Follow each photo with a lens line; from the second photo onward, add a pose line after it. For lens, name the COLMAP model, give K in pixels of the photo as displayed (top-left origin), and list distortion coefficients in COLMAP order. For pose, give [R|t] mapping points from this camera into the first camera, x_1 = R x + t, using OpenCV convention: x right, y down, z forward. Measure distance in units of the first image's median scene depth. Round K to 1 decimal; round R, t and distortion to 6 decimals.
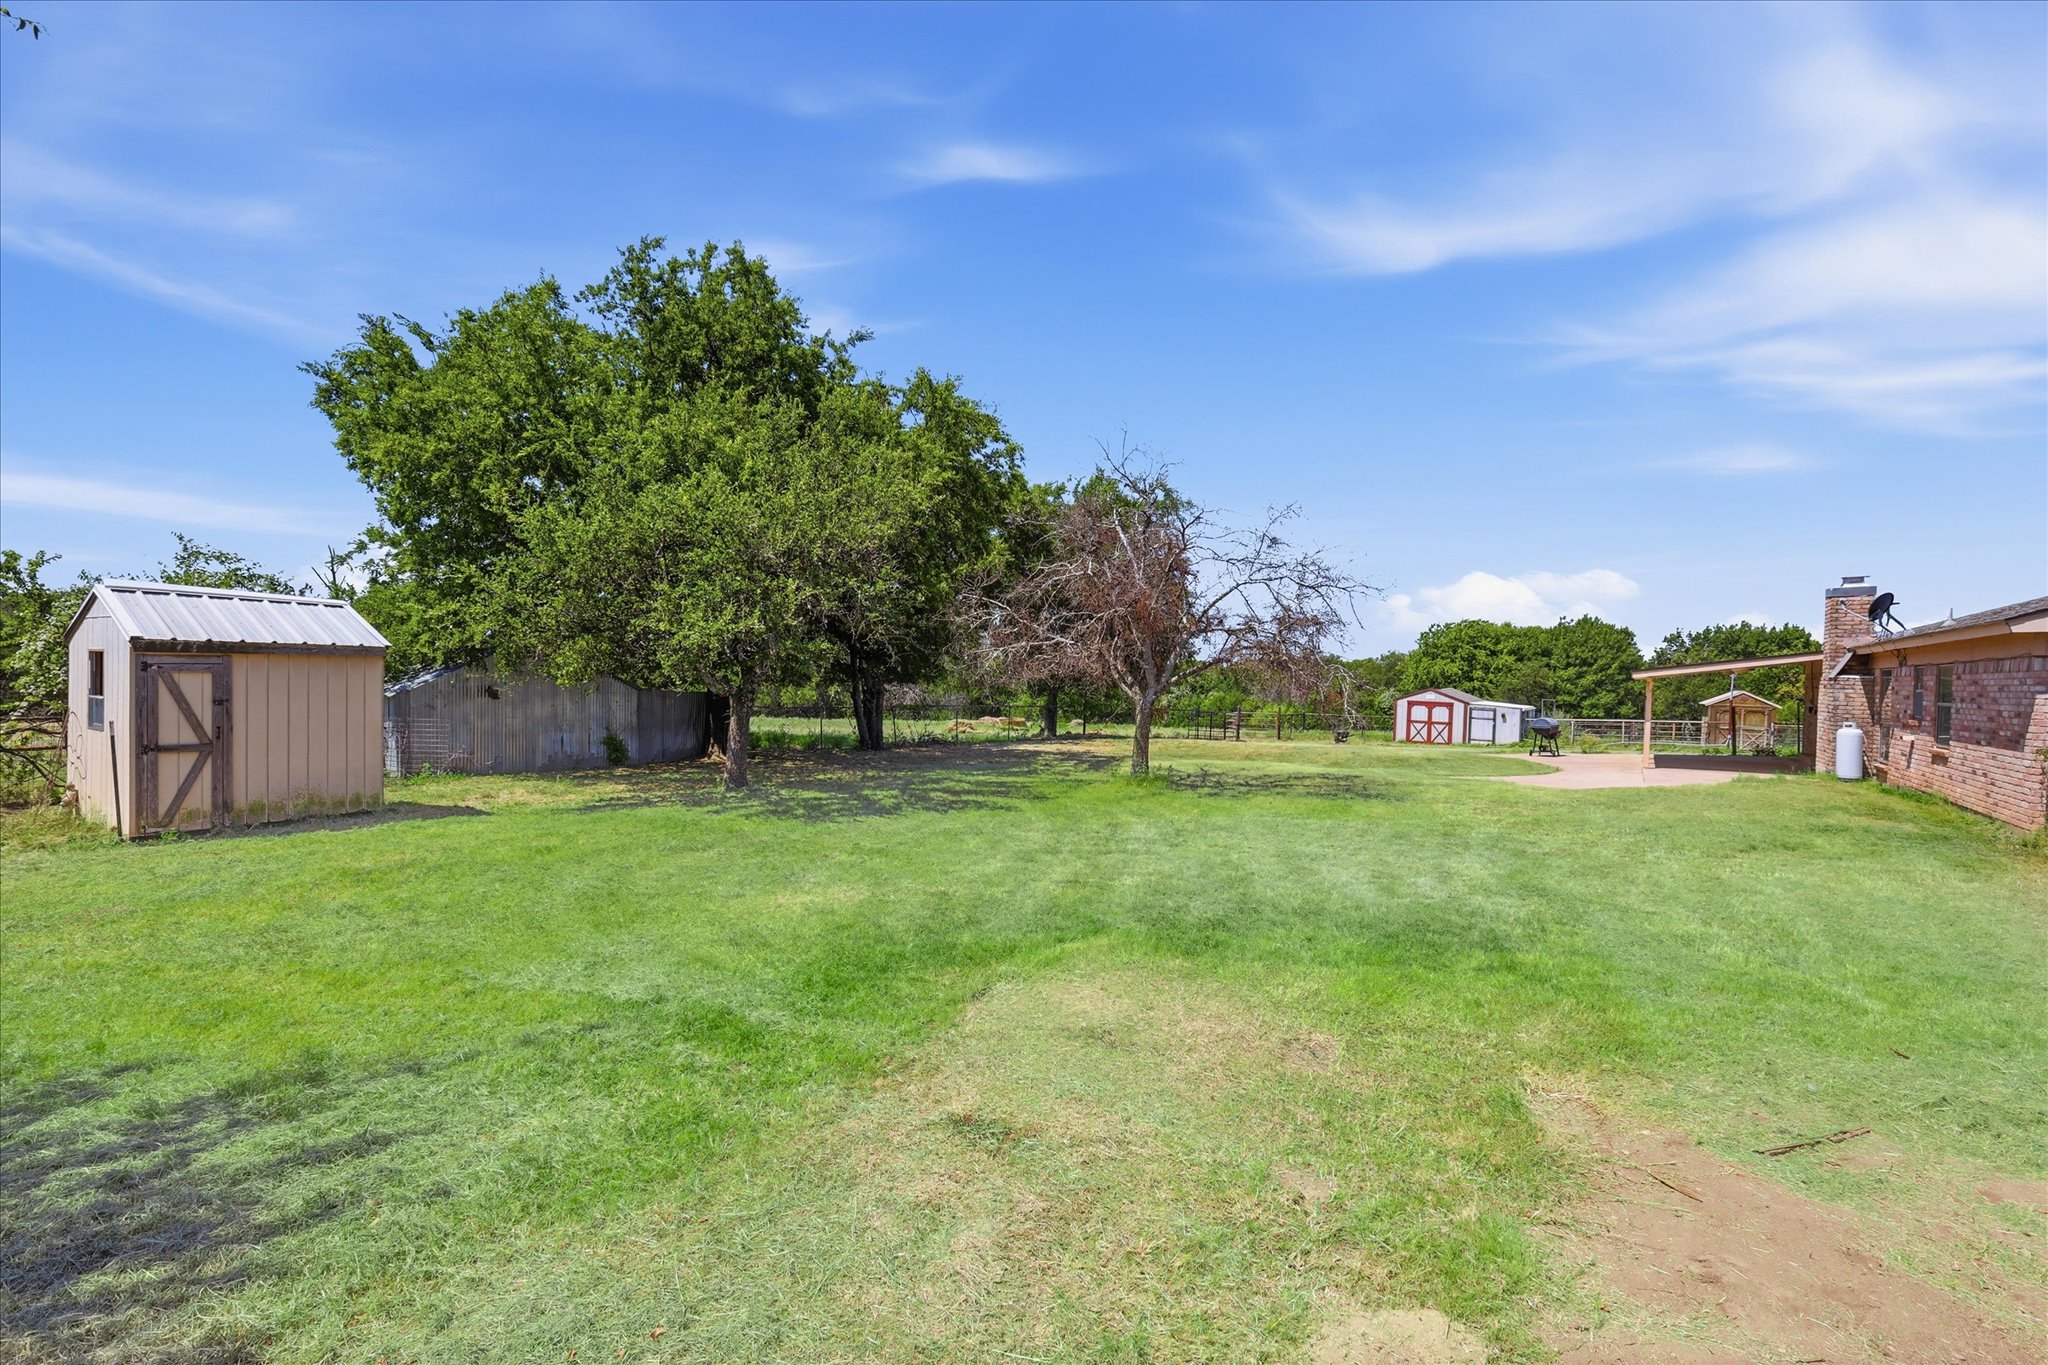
lens RADIAL K [[887.4, 0, 1026.1], [0, 887.4, 697.4], [0, 0, 1]] dist [0.000378, -0.000093]
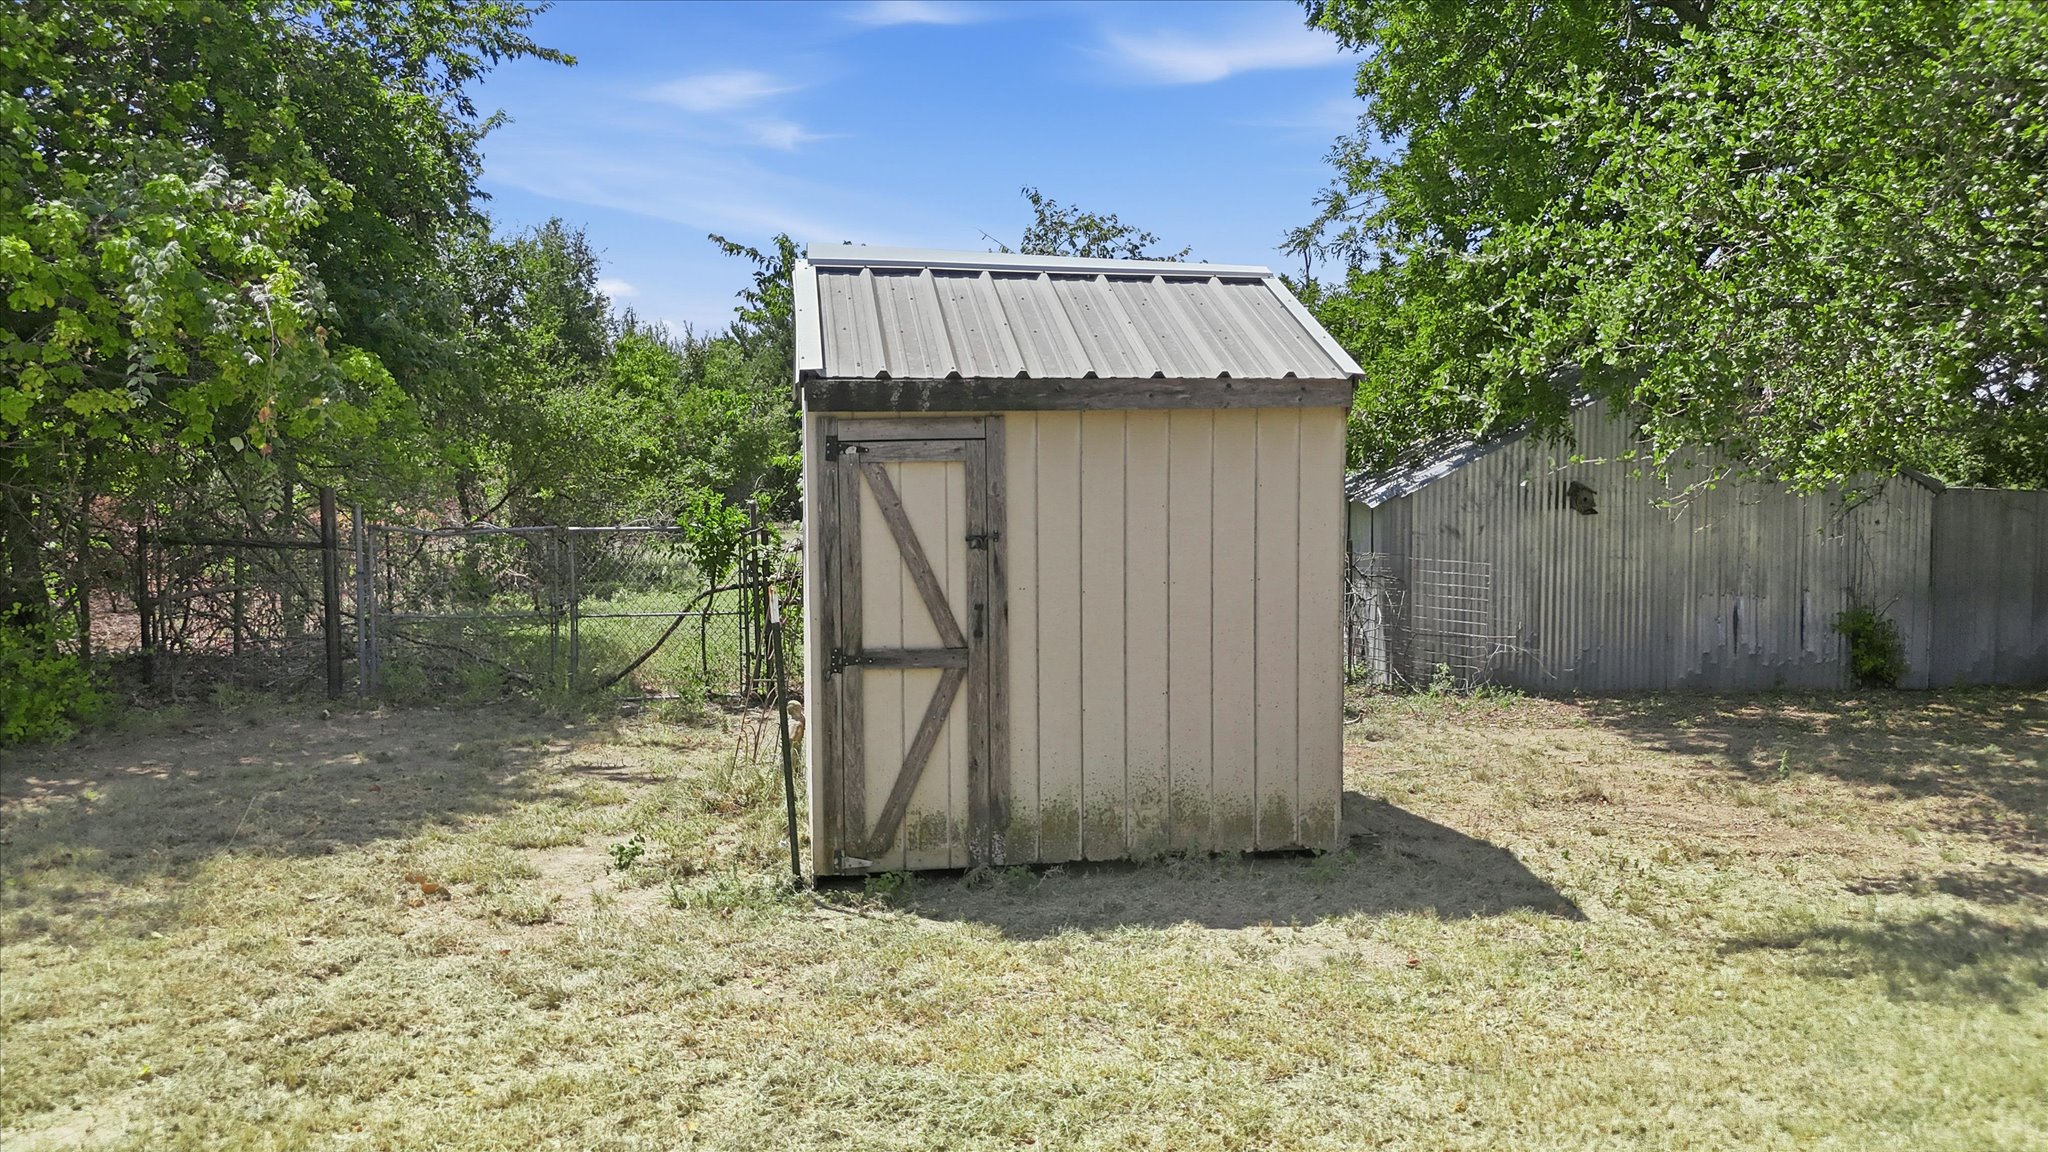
lens RADIAL K [[1570.2, 0, 1024.0], [0, 1570.2, 576.0], [0, 0, 1]] dist [0.015161, -0.002490]
pose [[0.660653, 0.043454, -0.749432, -0.359615], [-0.001971, 0.998420, 0.056154, -0.015192], [0.750689, -0.035621, 0.659695, 0.519231]]
